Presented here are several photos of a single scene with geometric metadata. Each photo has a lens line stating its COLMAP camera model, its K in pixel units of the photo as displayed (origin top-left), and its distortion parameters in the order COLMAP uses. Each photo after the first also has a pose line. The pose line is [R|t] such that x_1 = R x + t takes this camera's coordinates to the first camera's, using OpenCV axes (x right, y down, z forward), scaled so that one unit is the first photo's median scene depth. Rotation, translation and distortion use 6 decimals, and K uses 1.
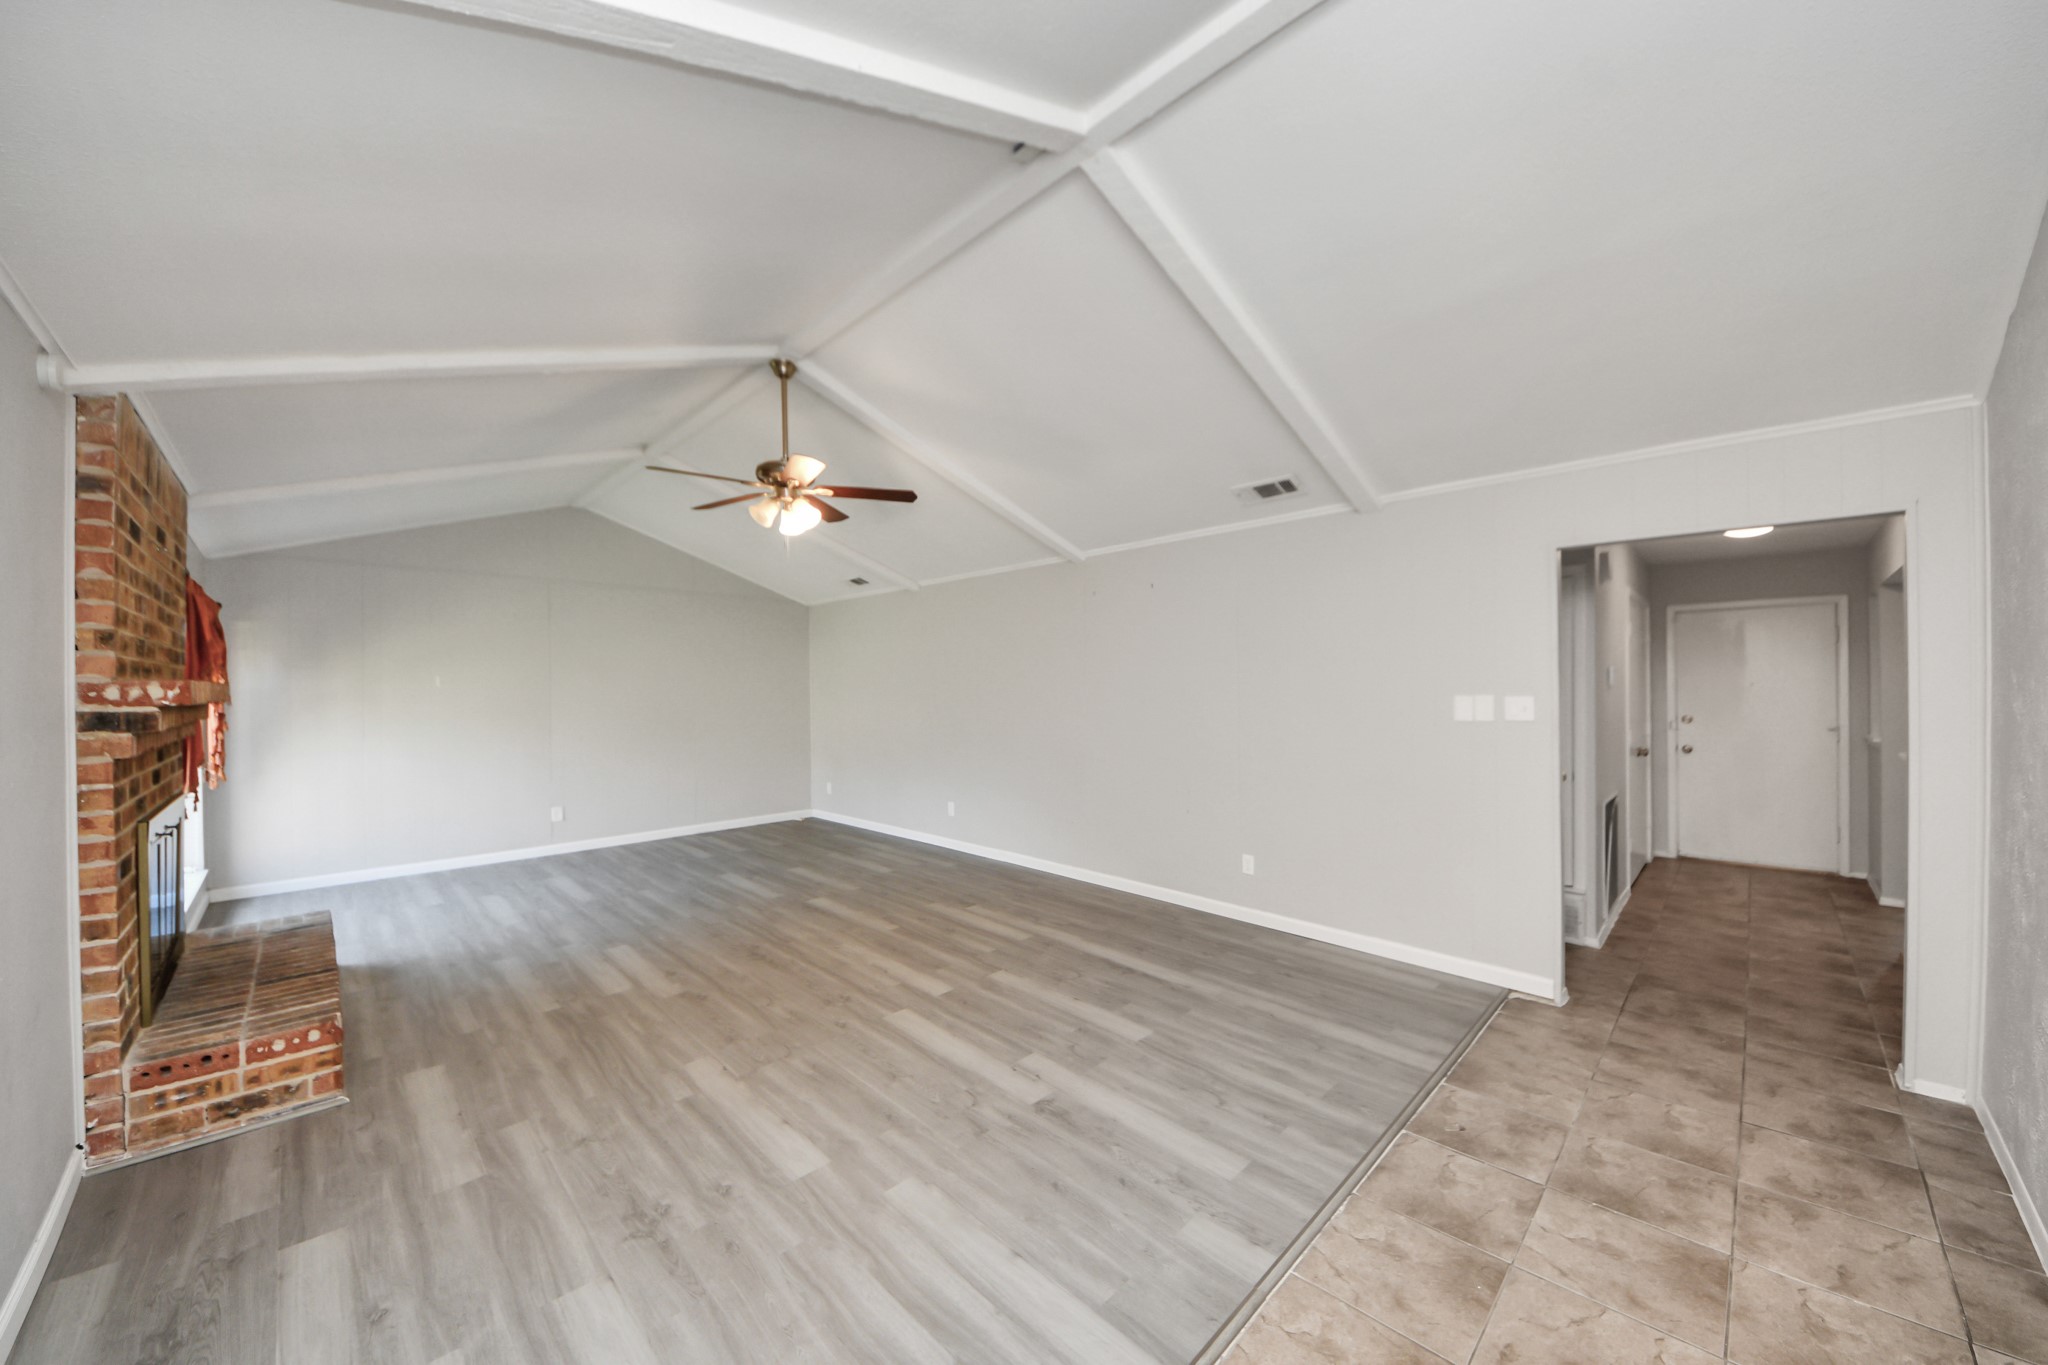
lens RADIAL K [[713.5, 0, 1036.3], [0, 713.5, 695.0], [0, 0, 1]] dist [0.027378, -0.016921]
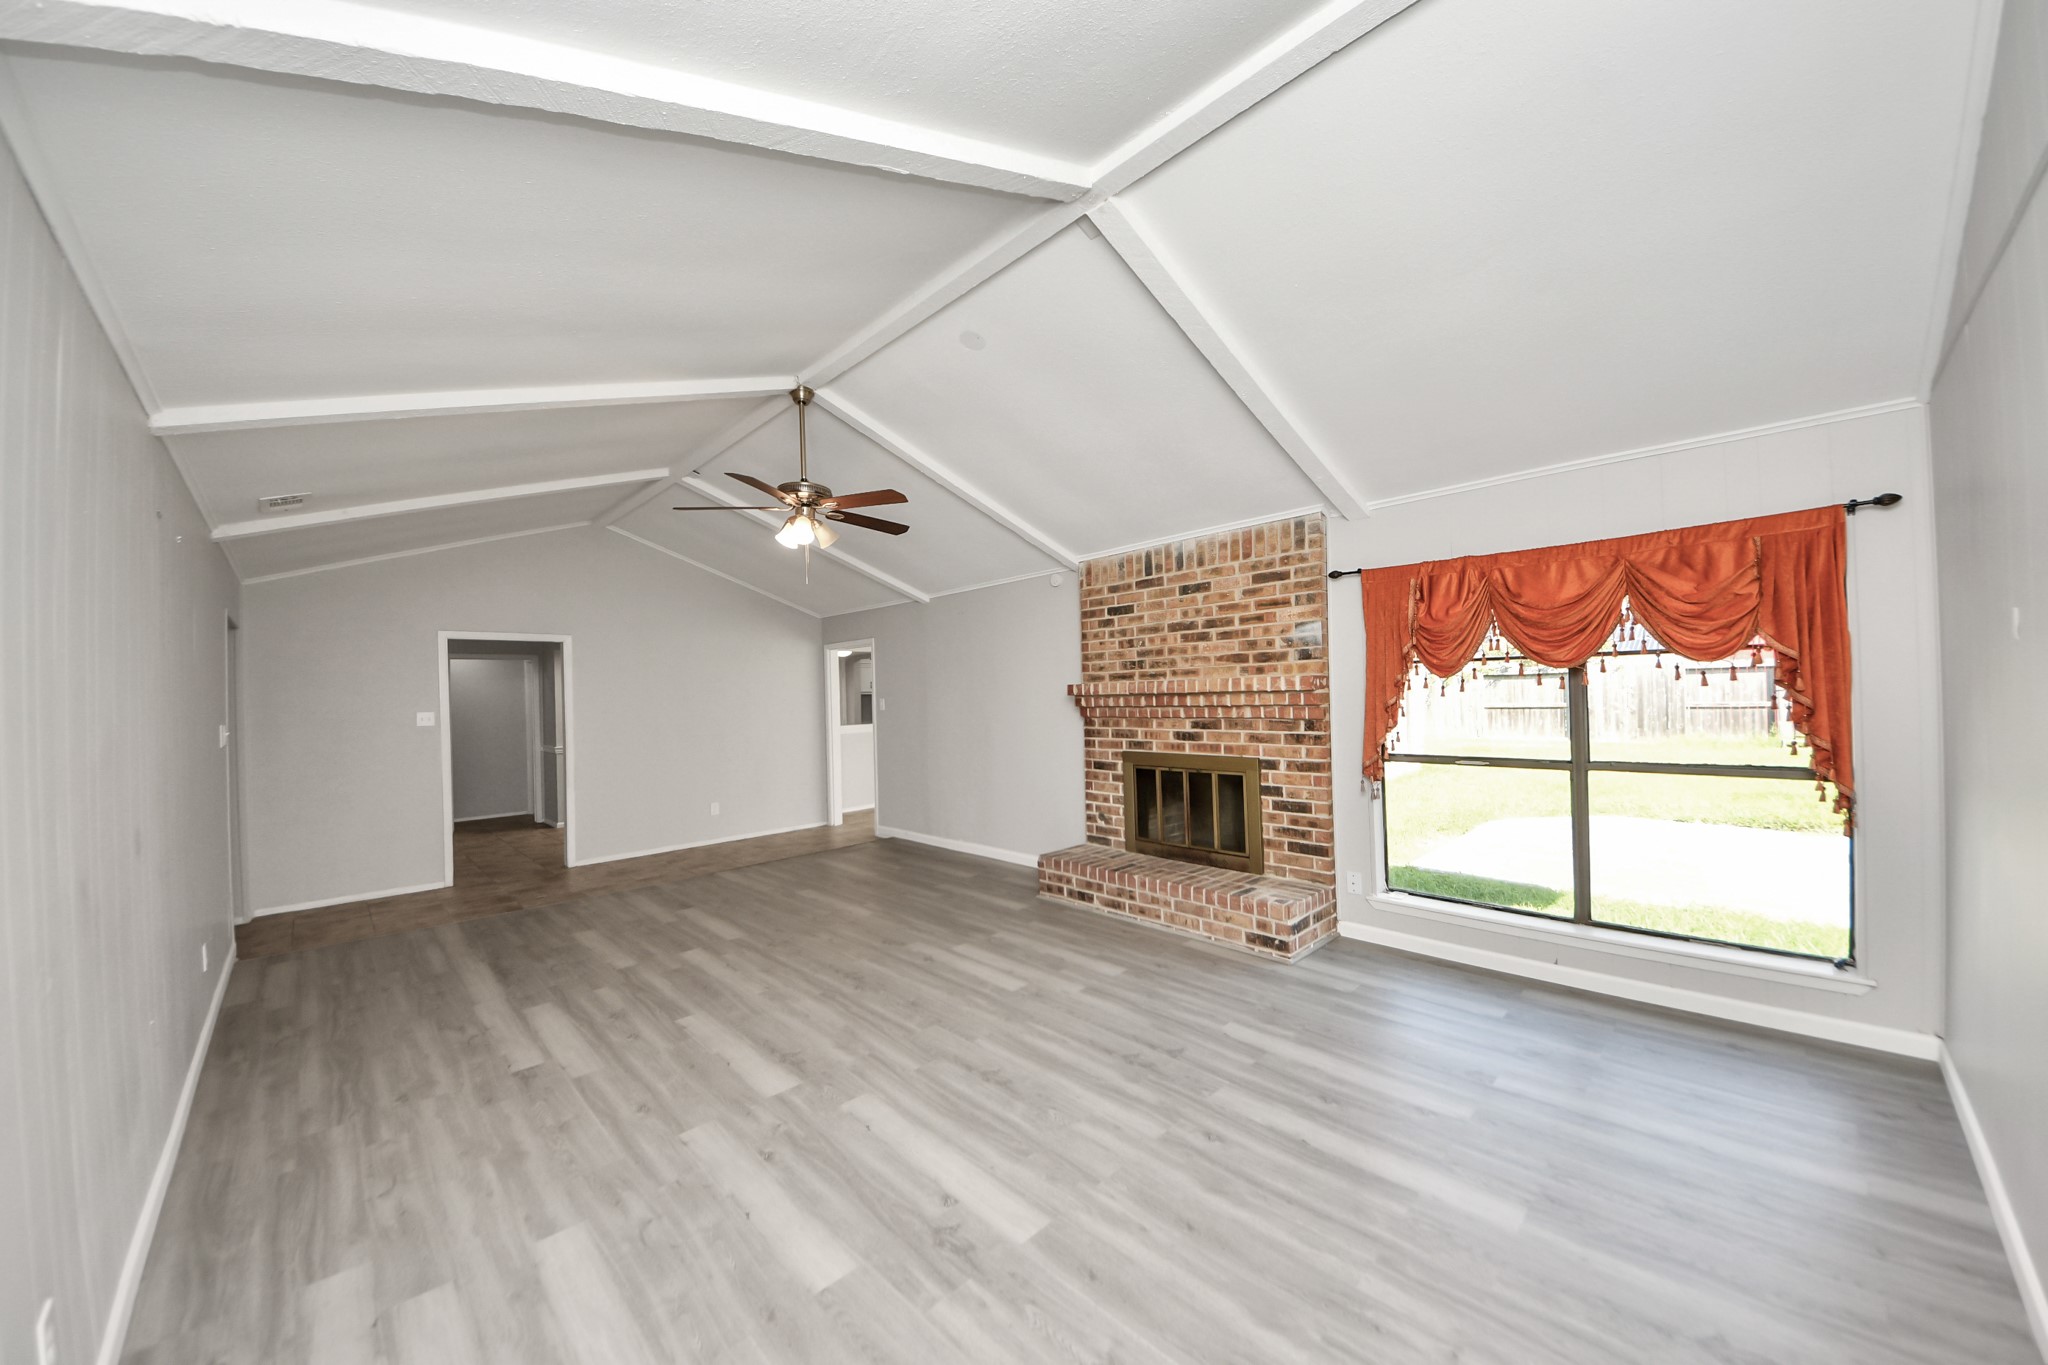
lens RADIAL K [[728.4, 0, 1023.3], [0, 728.4, 689.8], [0, 0, 1]] dist [0.045891, -0.028322]
pose [[-0.999023, 0.035542, 0.026271, -0.920184], [0.035704, 0.999346, 0.005746, -0.017831], [-0.026049, 0.006678, -0.999638, 2.769509]]
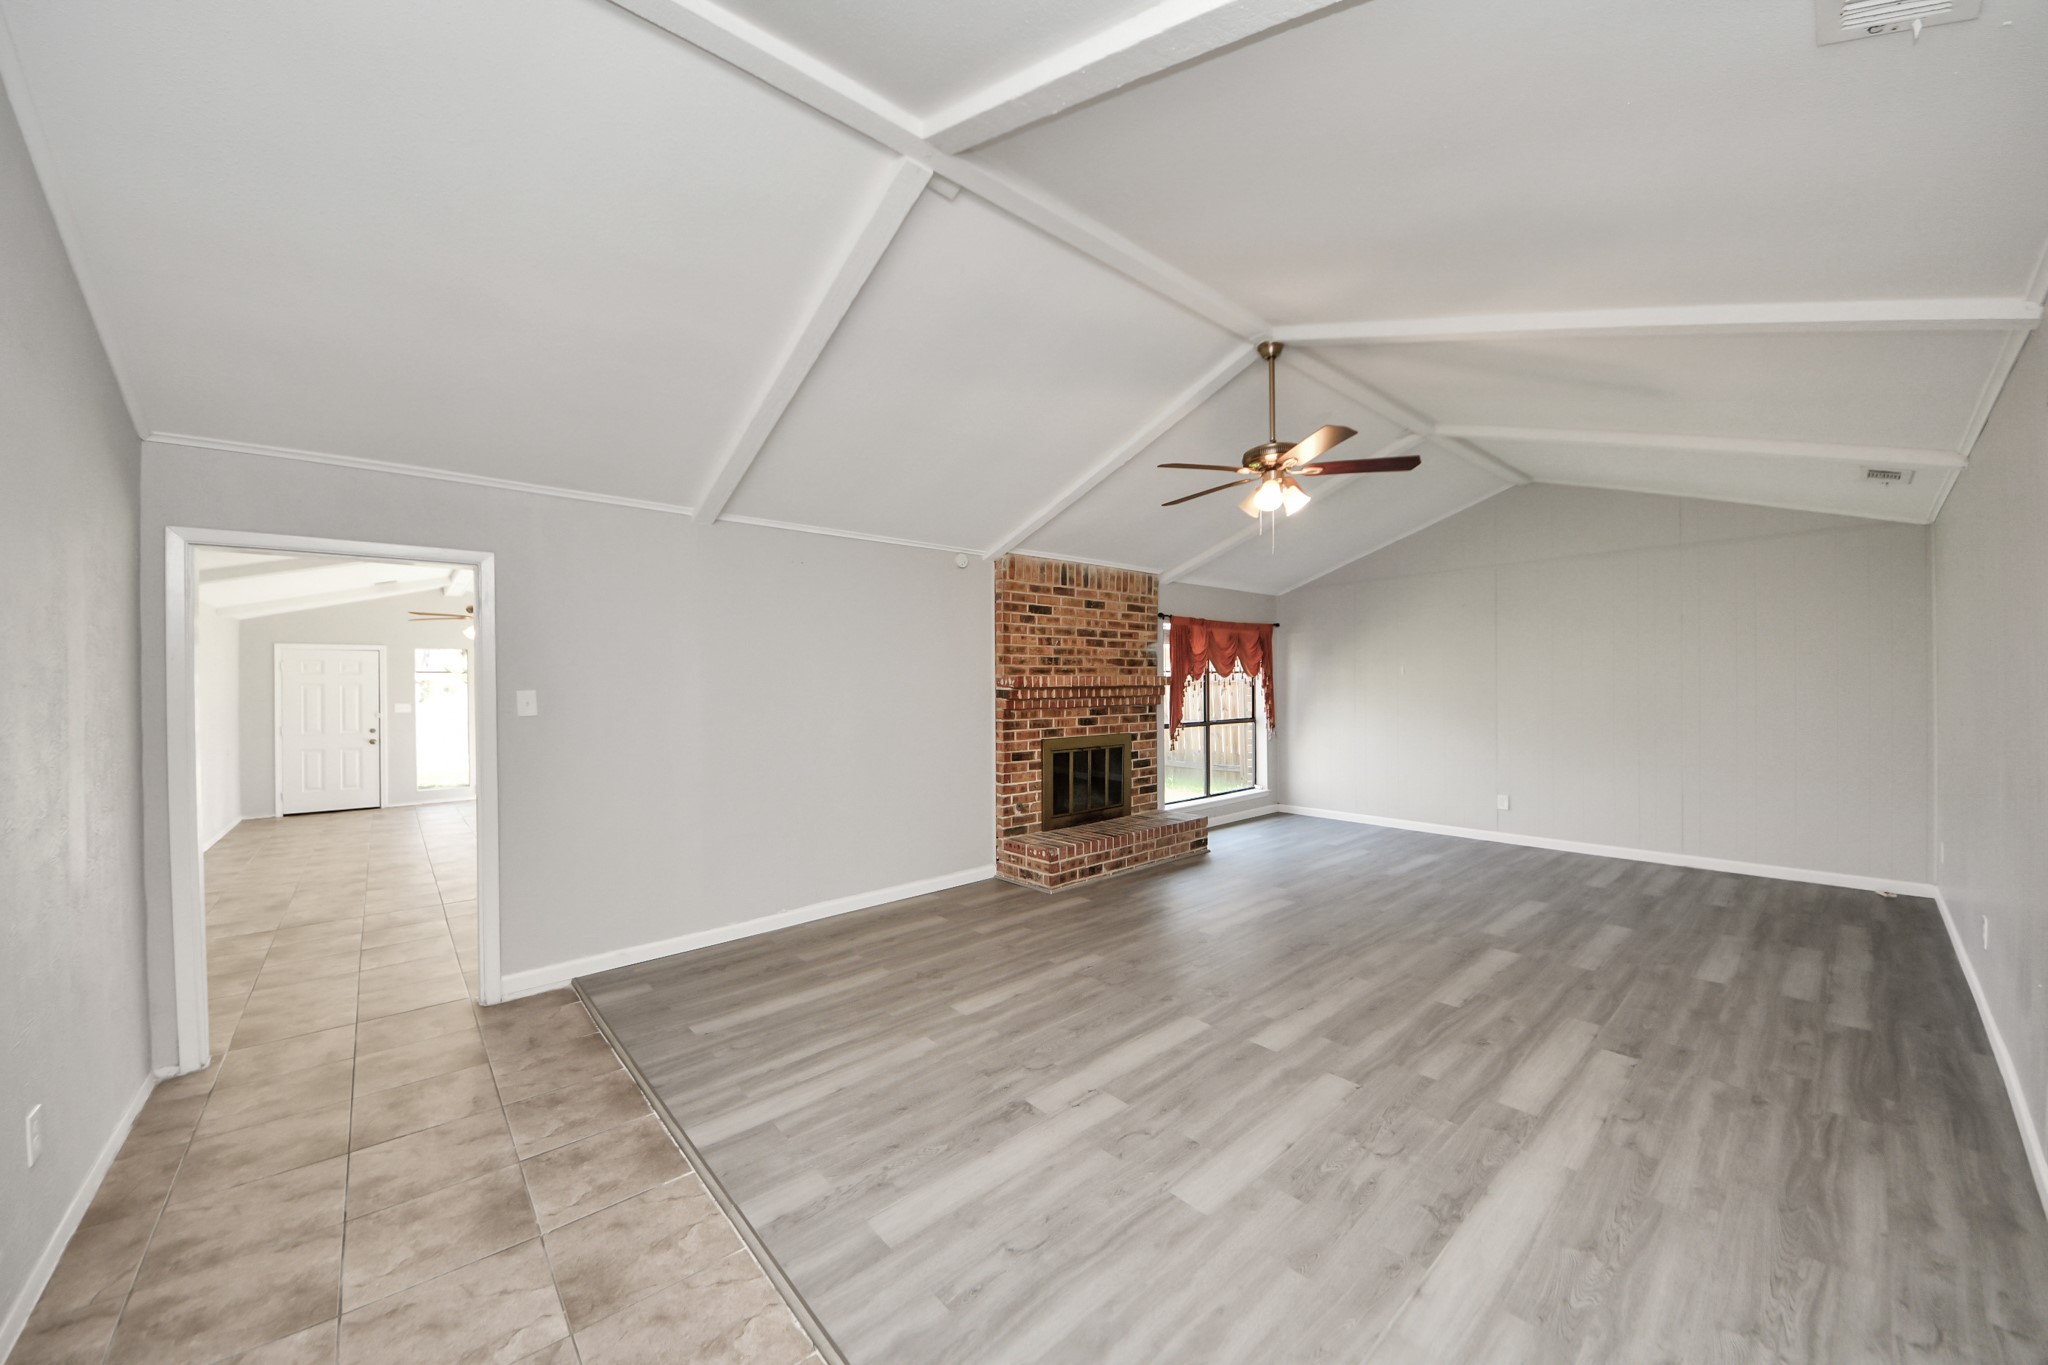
lens RADIAL K [[728.4, 0, 1023.3], [0, 728.4, 689.8], [0, 0, 1]] dist [0.045891, -0.028322]
pose [[-0.067025, 0.012751, -0.997670, 0.907078], [0.000095, 0.999918, 0.012773, -0.005310], [0.997751, 0.000761, -0.067021, 0.969752]]
